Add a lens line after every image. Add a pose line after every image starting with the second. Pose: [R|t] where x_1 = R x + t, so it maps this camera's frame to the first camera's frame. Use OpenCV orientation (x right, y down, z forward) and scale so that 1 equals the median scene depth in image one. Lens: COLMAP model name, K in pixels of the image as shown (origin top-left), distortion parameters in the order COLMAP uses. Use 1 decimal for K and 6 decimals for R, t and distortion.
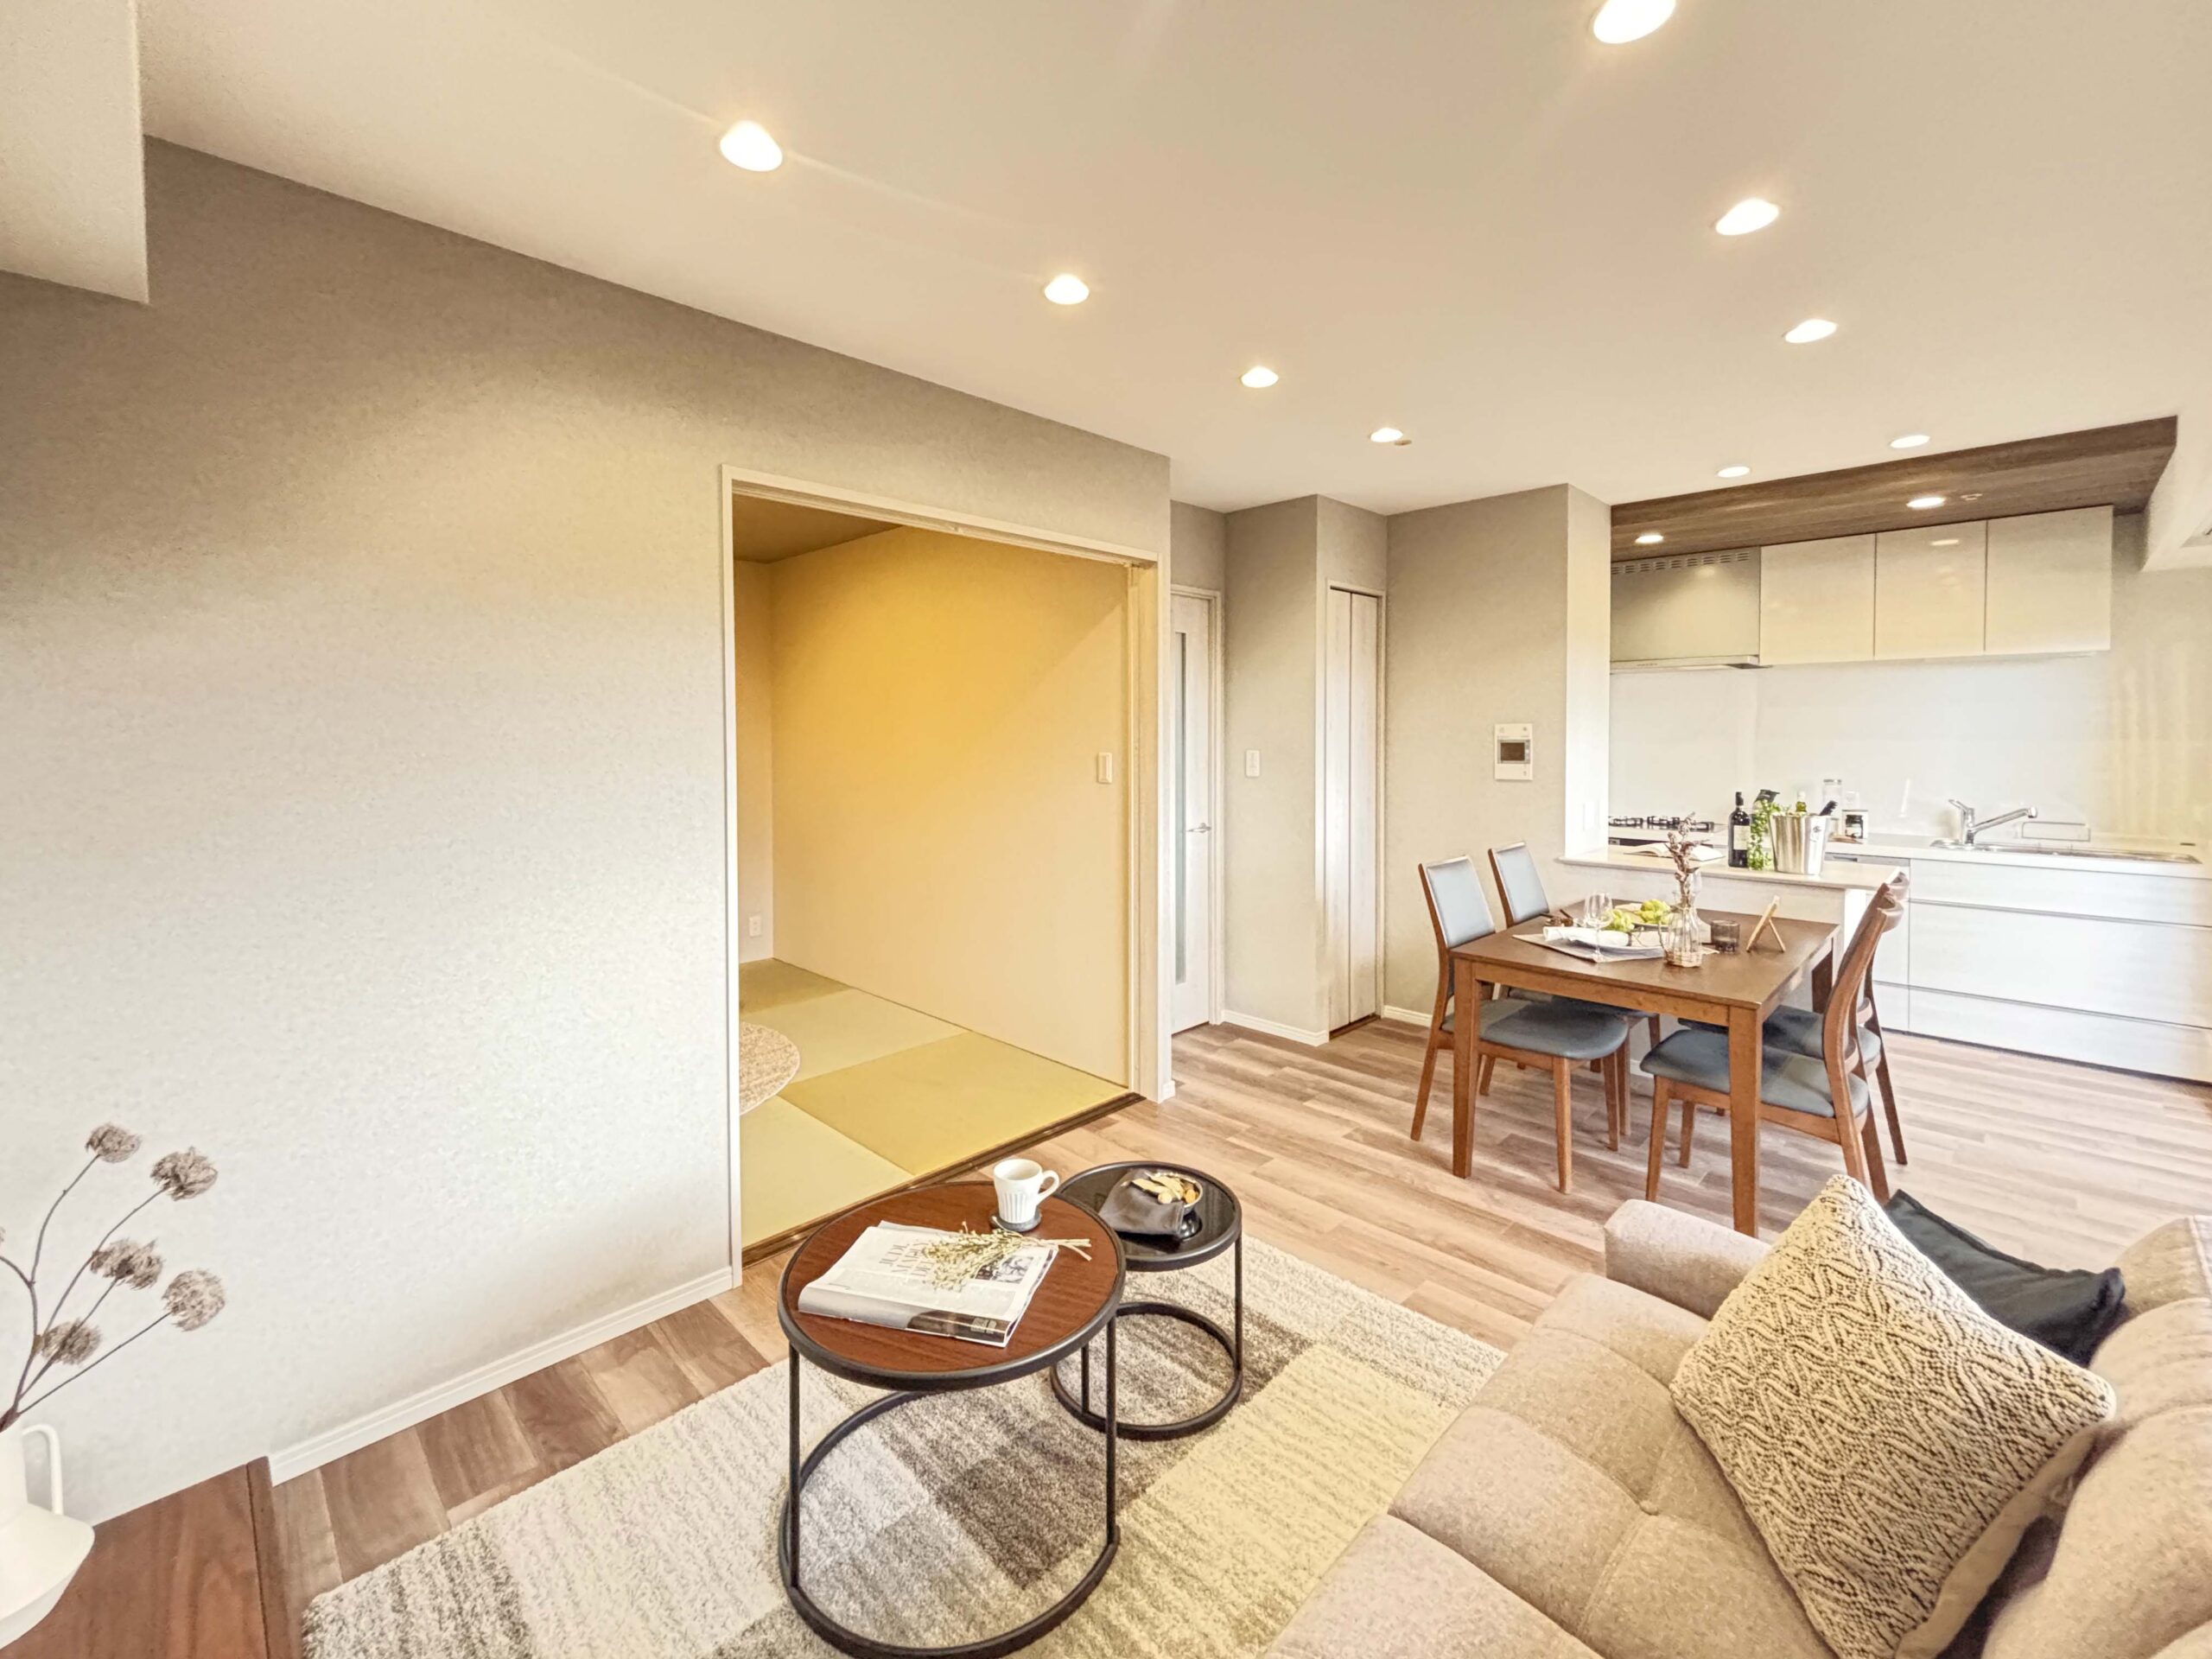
lens RADIAL K [[920.4, 0, 1096.5], [0, 920.4, 749.9], [0, 0, 1]] dist [-0.000411, -0.000035]
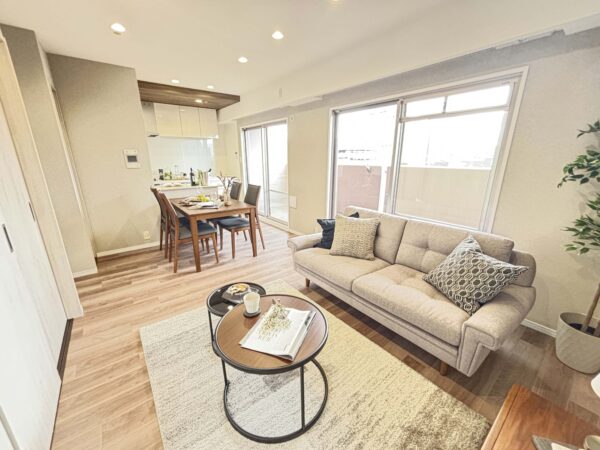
lens RADIAL K [[243.5, 0, 300.0], [0, 243.5, 225.0], [0, 0, 1]] dist [-0.000802, -0.000058]
pose [[0.129633, -0.266030, 0.955208, -0.378034], [0.022949, 0.963884, 0.265332, 0.014505], [-0.991296, -0.012474, 0.131056, 0.373305]]
